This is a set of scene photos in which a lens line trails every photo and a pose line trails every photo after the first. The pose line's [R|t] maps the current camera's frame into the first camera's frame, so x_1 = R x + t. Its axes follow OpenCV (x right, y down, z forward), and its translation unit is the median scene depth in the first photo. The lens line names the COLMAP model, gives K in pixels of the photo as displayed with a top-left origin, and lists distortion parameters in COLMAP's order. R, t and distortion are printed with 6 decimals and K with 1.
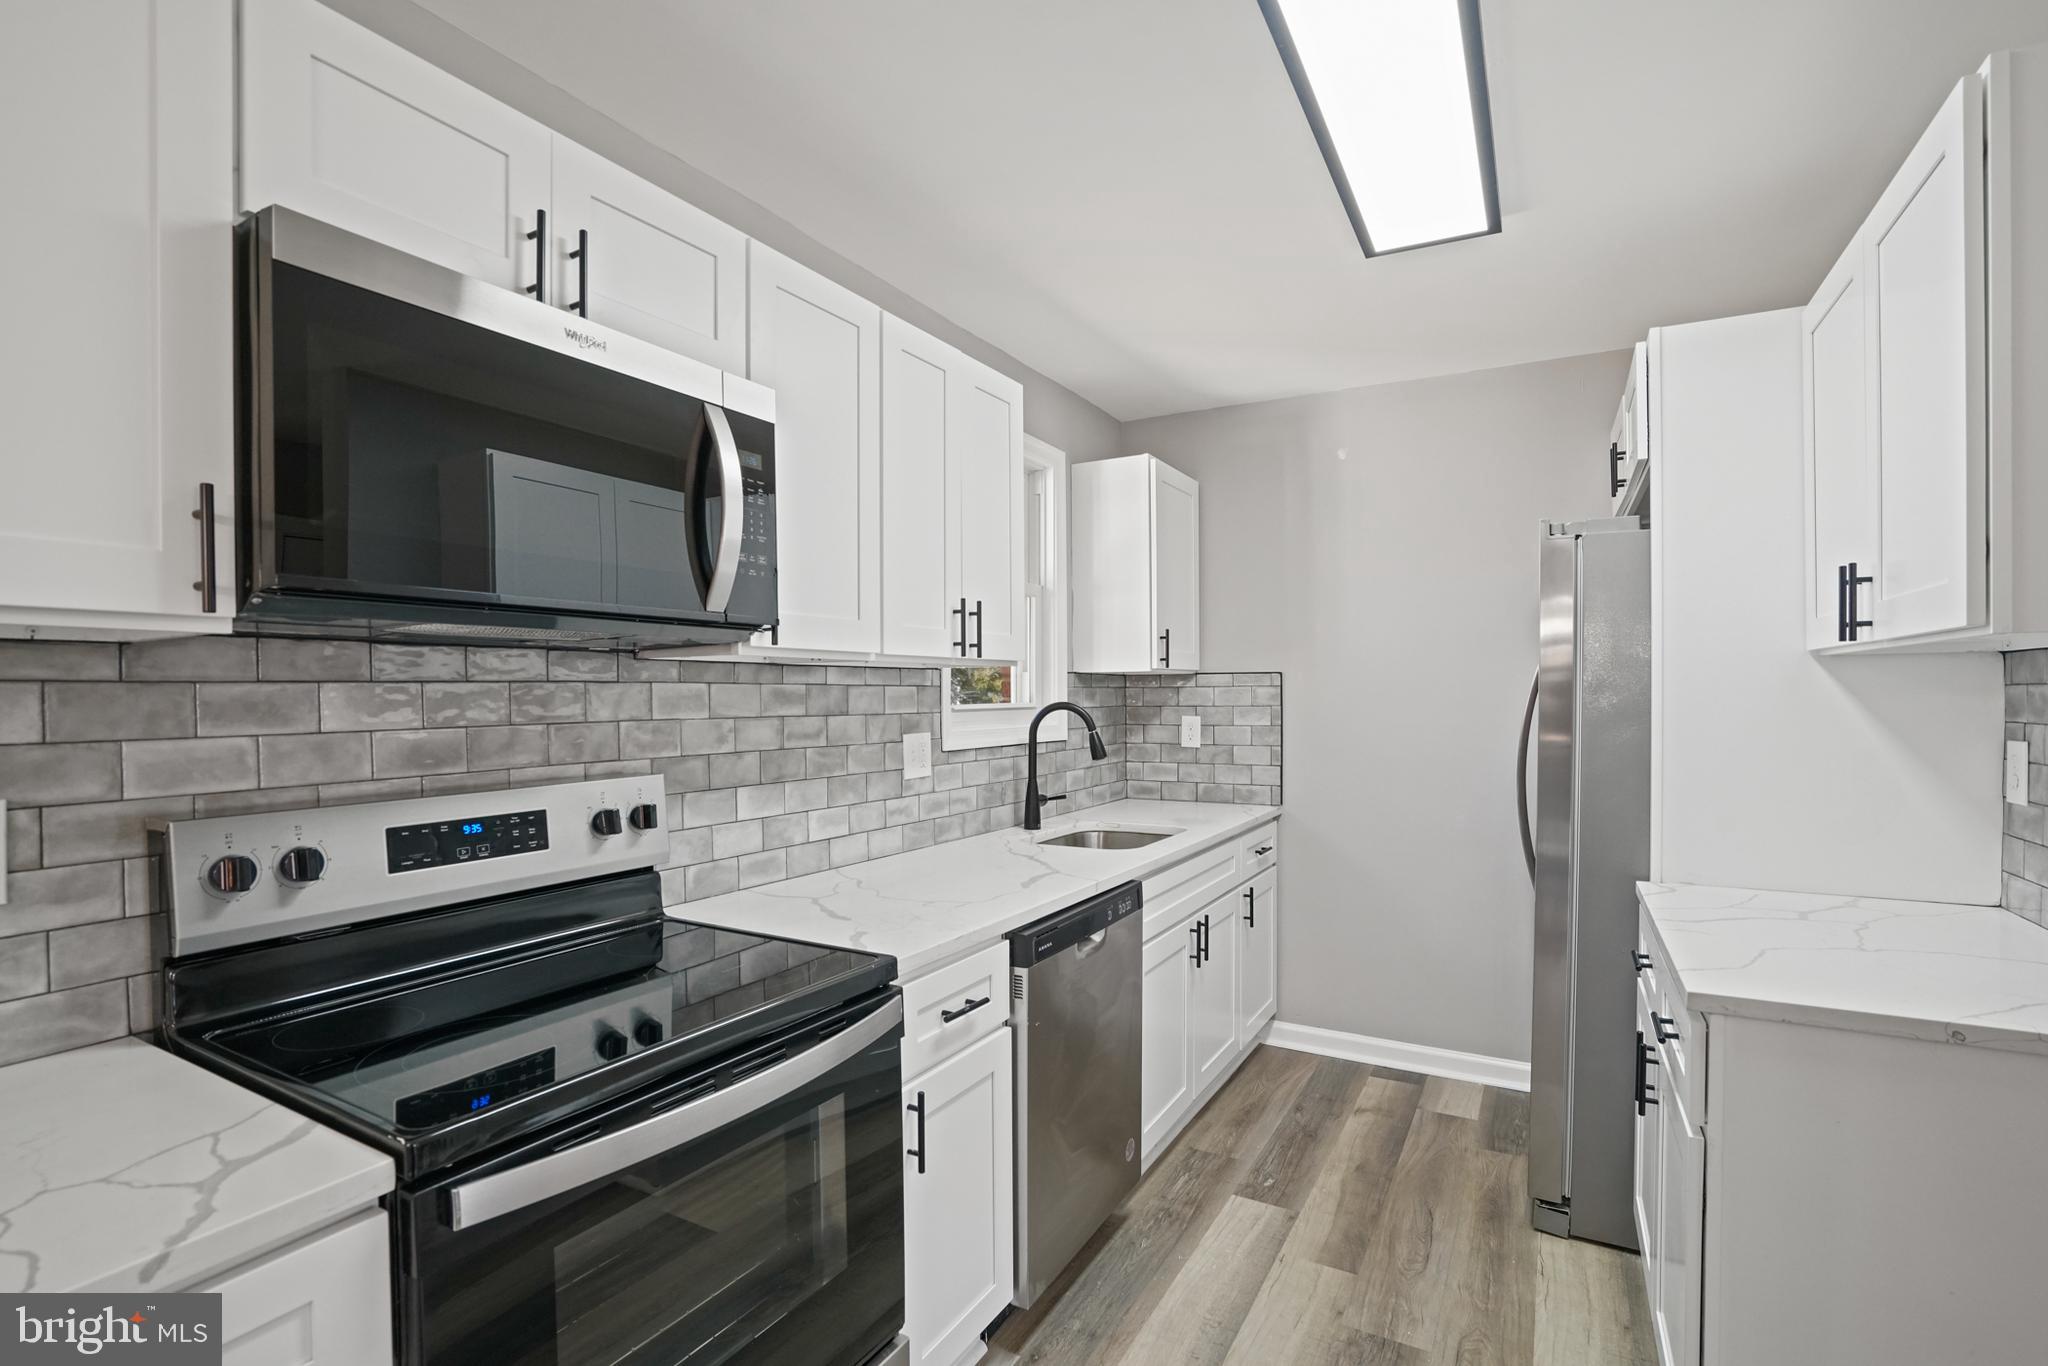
lens RADIAL K [[952.5, 0, 1011.7], [0, 952.5, 710.9], [0, 0, 1]] dist [-0.056603, 0.020451]
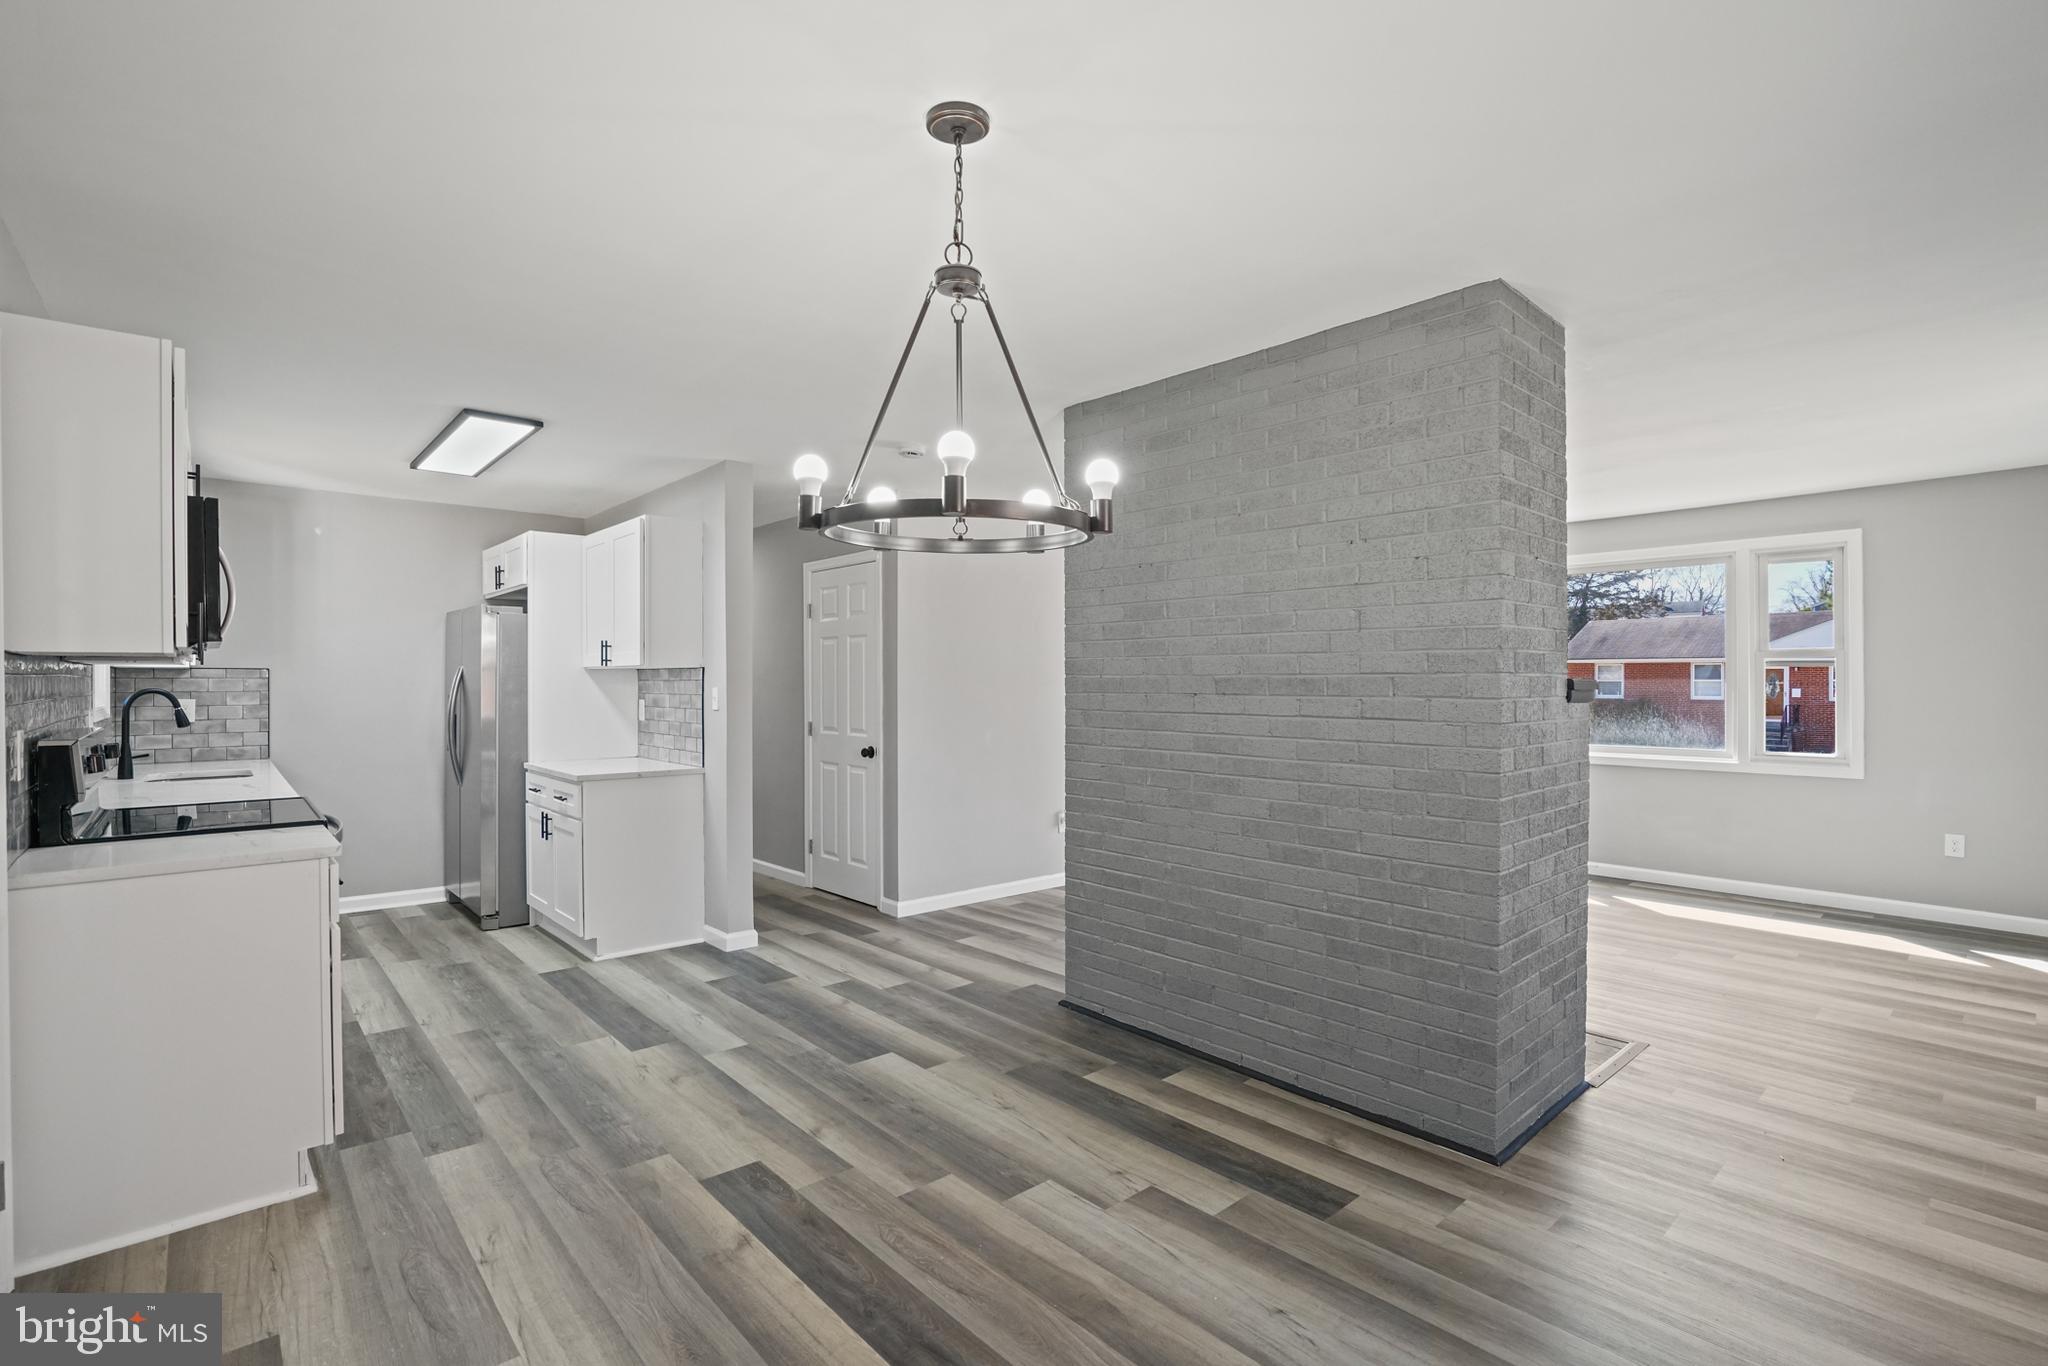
lens RADIAL K [[952.5, 0, 1020.6], [0, 952.5, 684.2], [0, 0, 1]] dist [-0.056603, 0.020451]
pose [[0.309284, 0.003006, 0.950965, -1.005807], [0.014991, 0.999855, -0.008036, 0.018427], [-0.950851, 0.016741, 0.309194, -0.783911]]
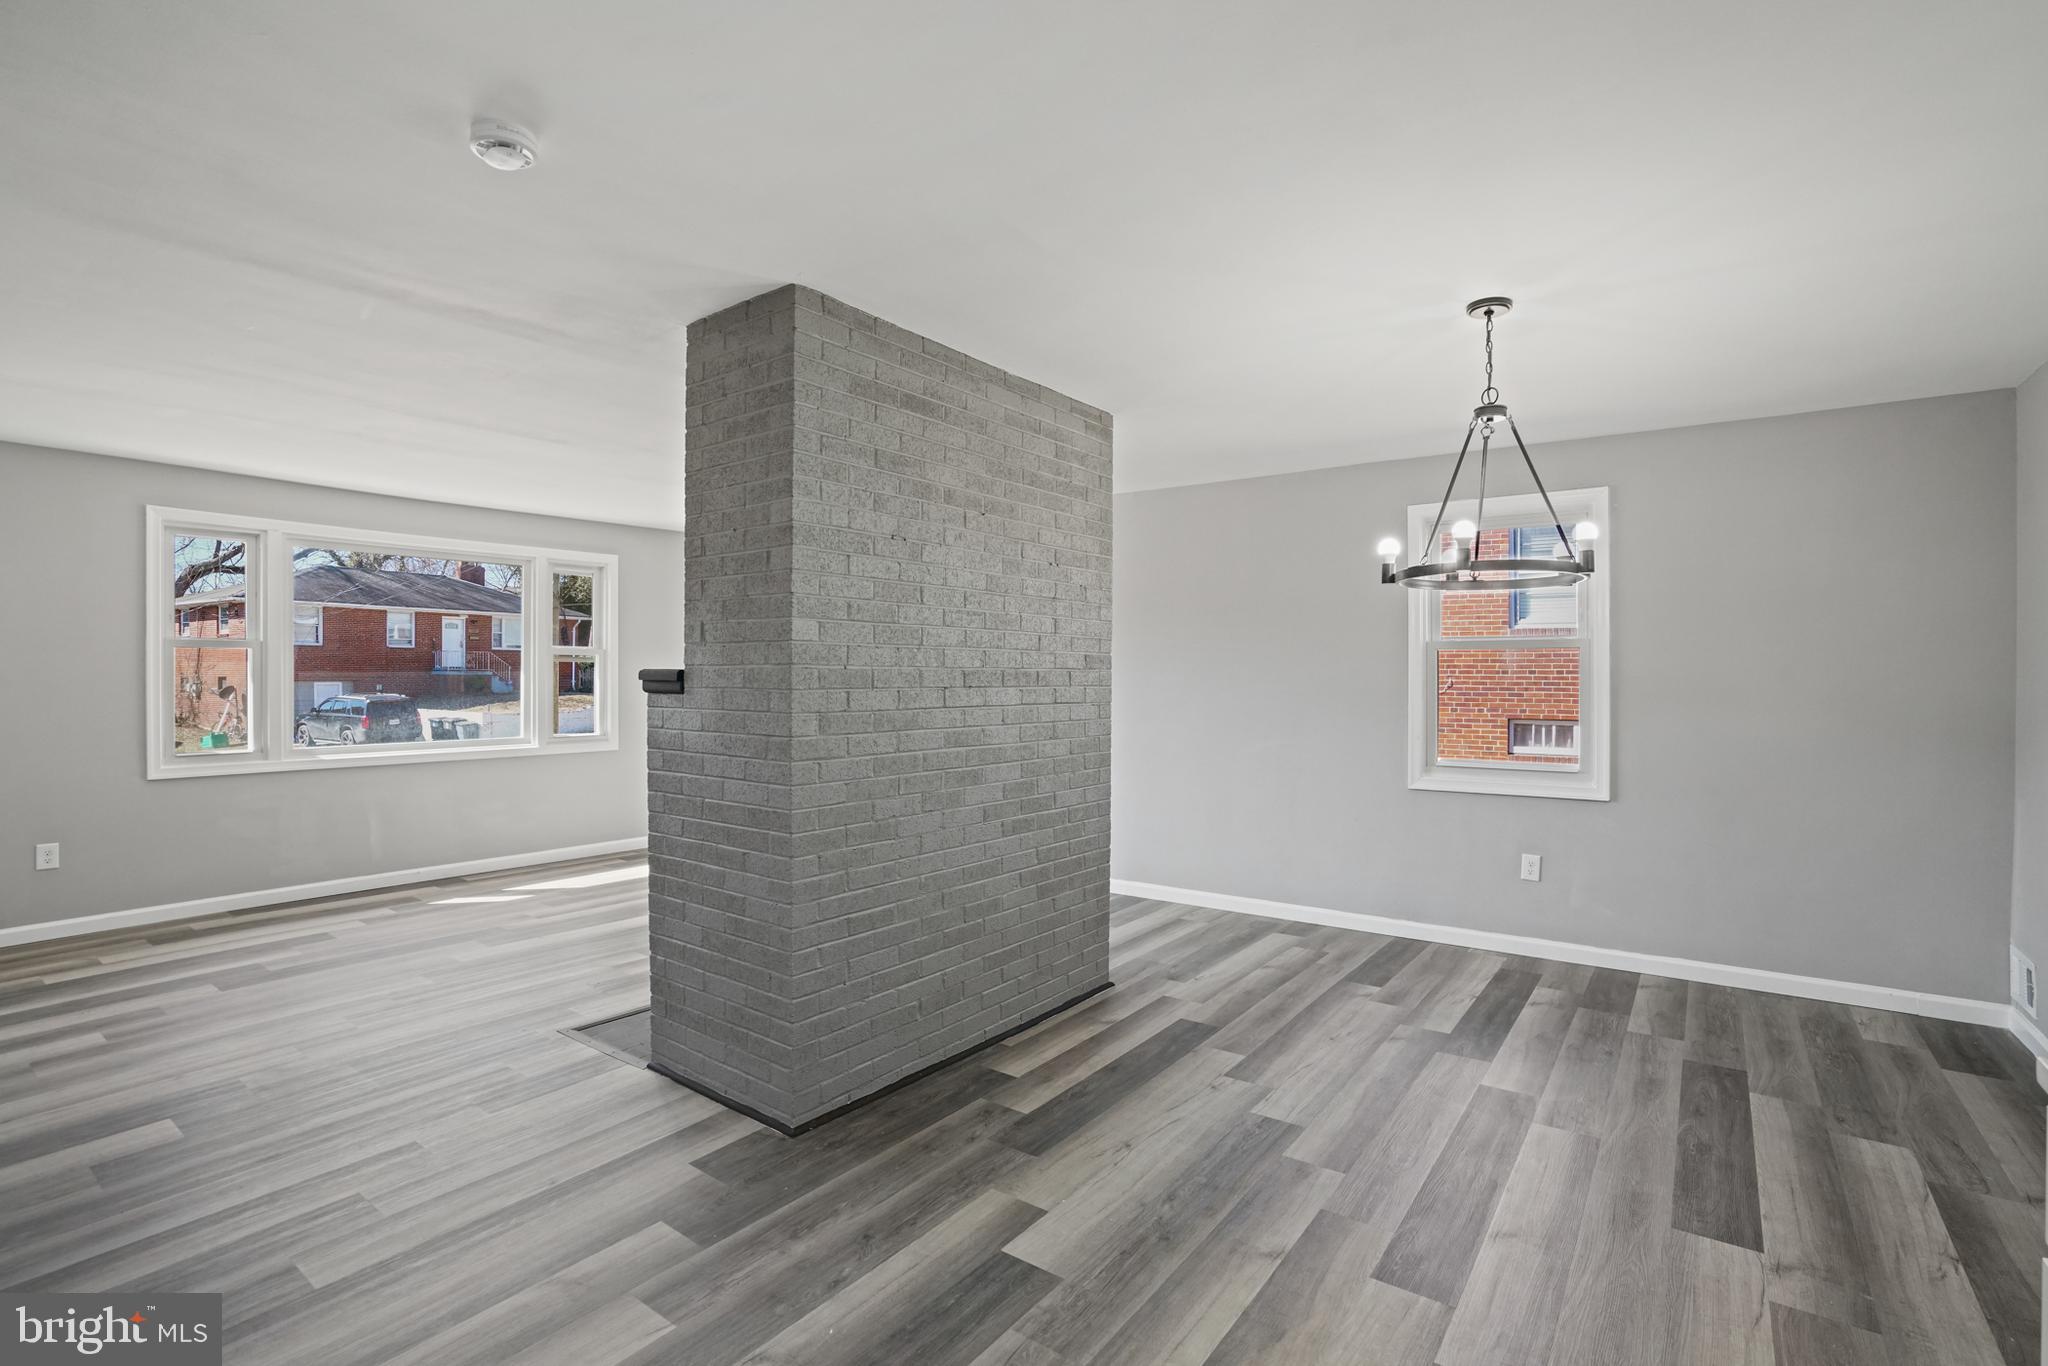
lens RADIAL K [[952.5, 0, 1013.7], [0, 952.5, 681.8], [0, 0, 1]] dist [-0.056603, 0.020451]
pose [[-0.993624, 0.001605, 0.112732, 0.090060], [0.004222, 0.999727, 0.022983, -0.010715], [-0.112665, 0.023312, -0.993360, 0.628978]]
